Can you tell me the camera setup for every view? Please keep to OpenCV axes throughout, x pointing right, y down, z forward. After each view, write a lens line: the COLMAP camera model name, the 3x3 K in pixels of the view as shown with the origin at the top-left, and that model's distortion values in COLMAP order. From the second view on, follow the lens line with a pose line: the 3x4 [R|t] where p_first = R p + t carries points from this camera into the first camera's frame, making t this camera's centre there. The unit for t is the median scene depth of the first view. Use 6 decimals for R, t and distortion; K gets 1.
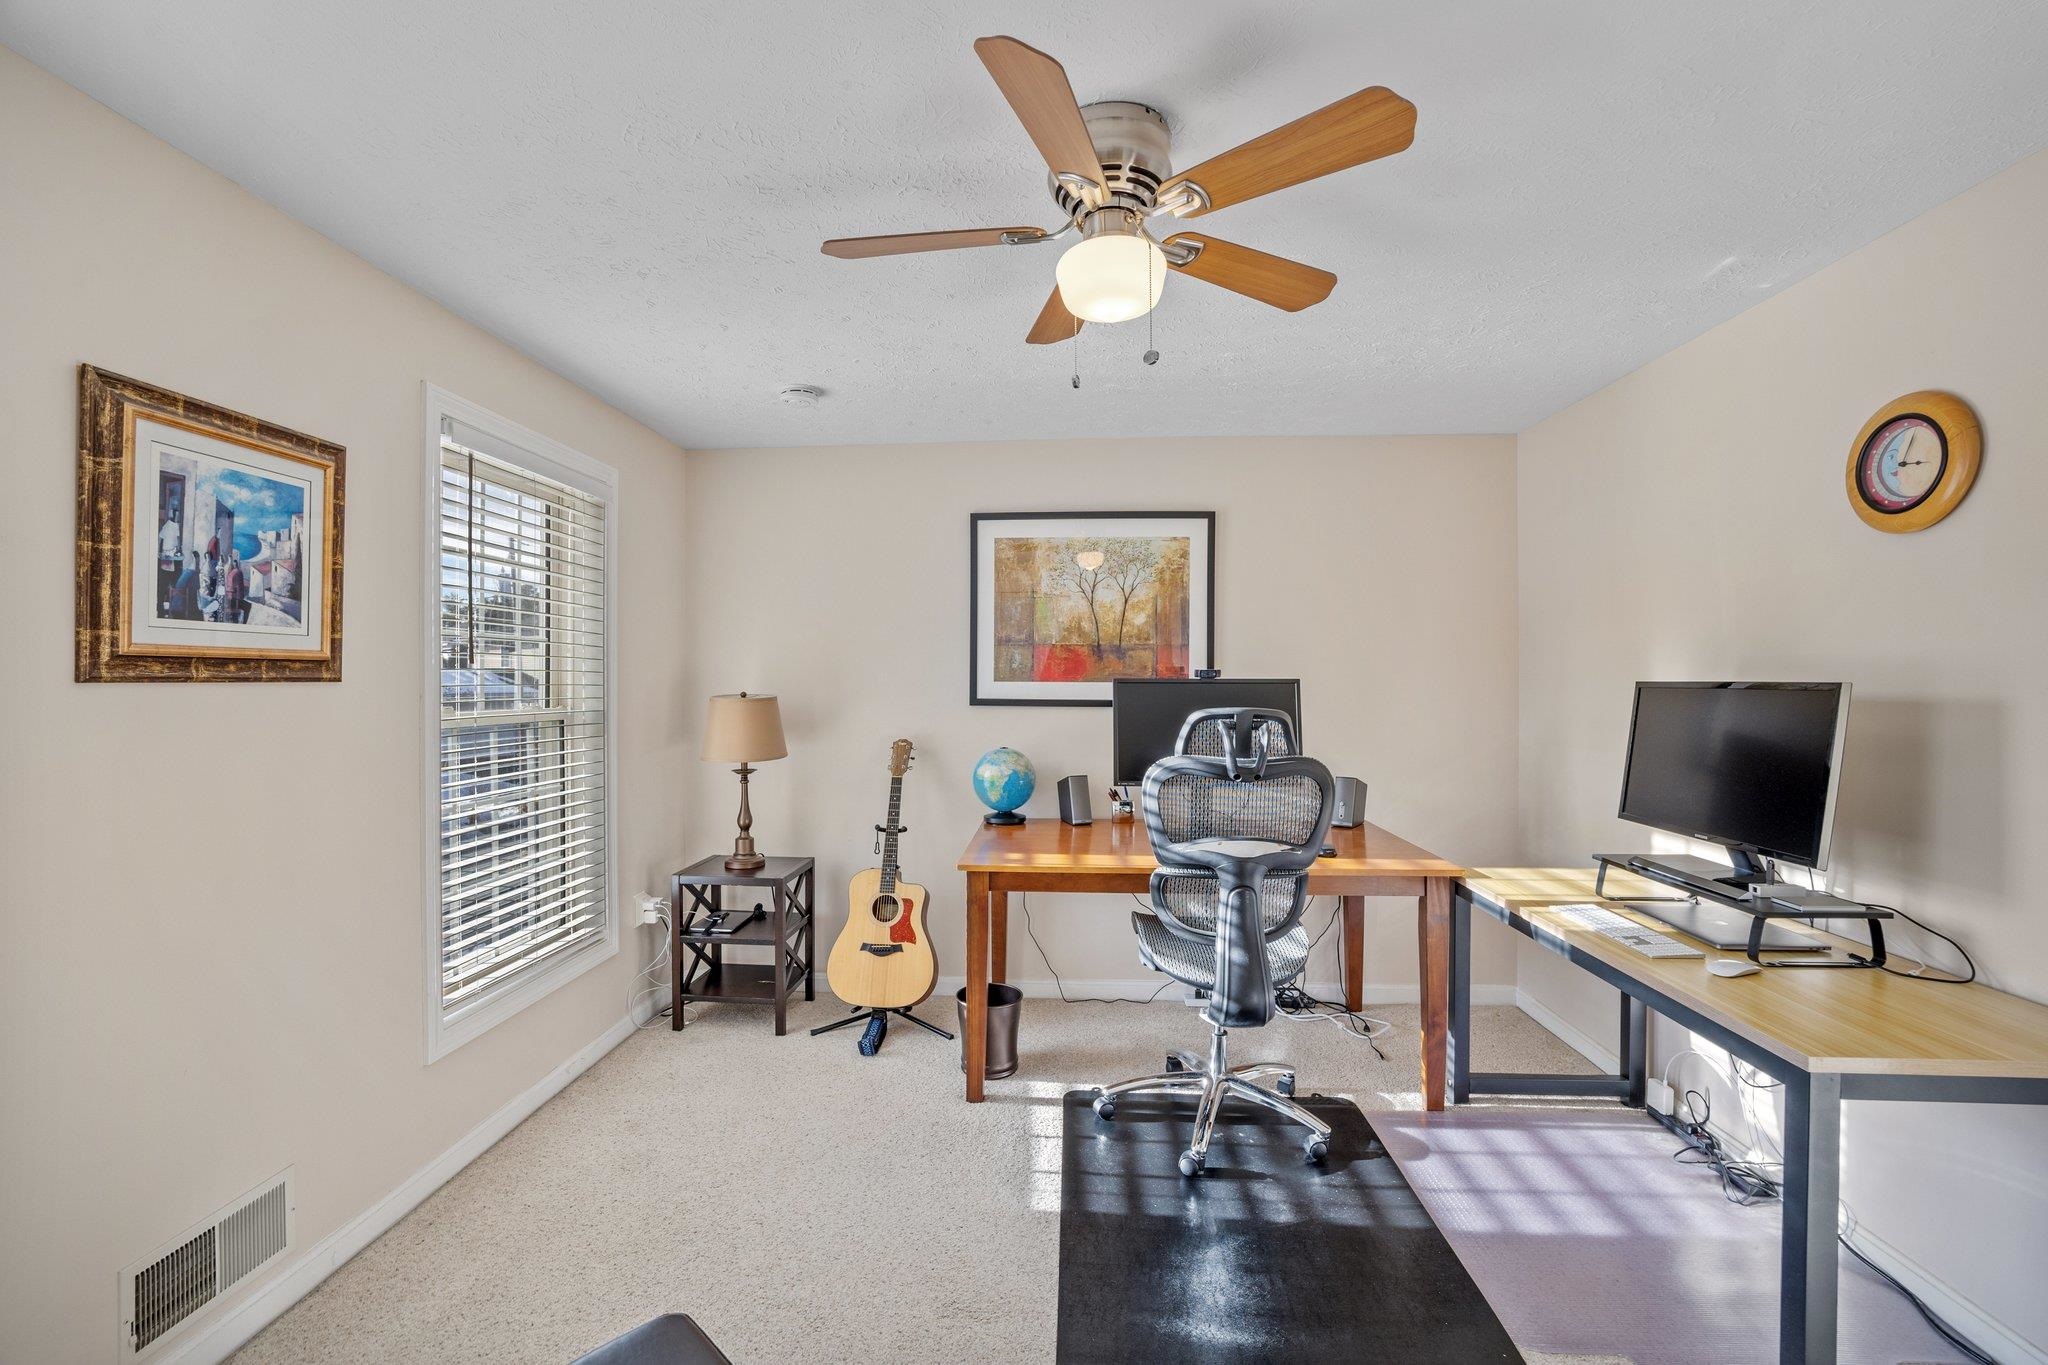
lens RADIAL K [[876.9, 0, 1019.7], [0, 876.9, 684.1], [0, 0, 1]] dist [-0.047551, 0.016603]
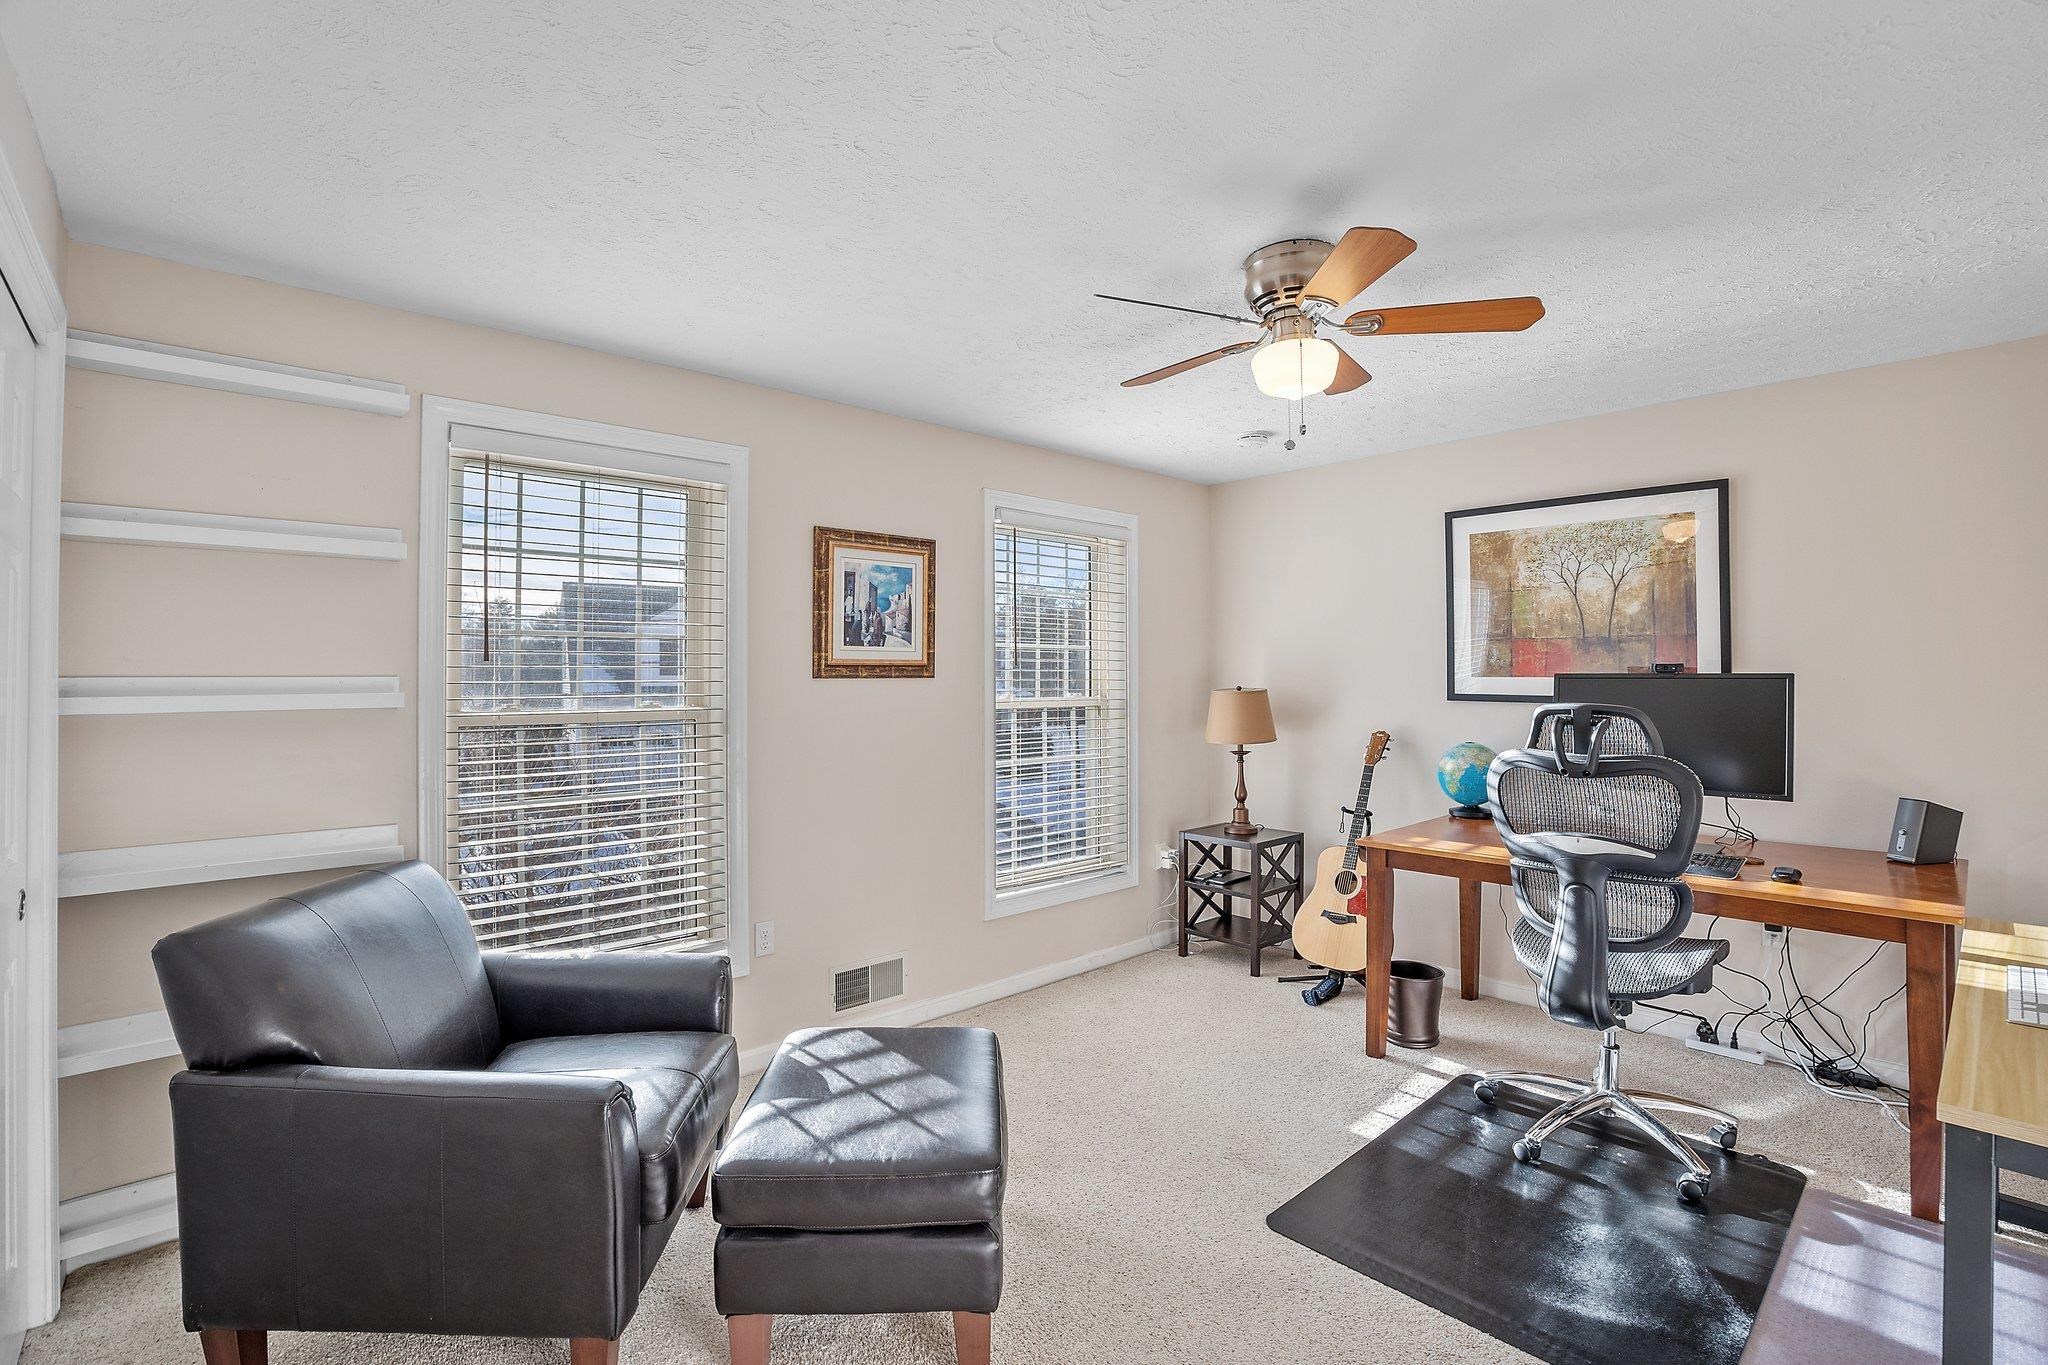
lens RADIAL K [[919.0, 0, 1017.9], [0, 919.0, 676.2], [0, 0, 1]] dist [-0.026150, 0.000366]
pose [[0.731168, -0.001328, -0.682196, 0.464815], [-0.000772, 0.999996, -0.002774, -0.000803], [0.682197, 0.002555, 0.731164, -0.180562]]
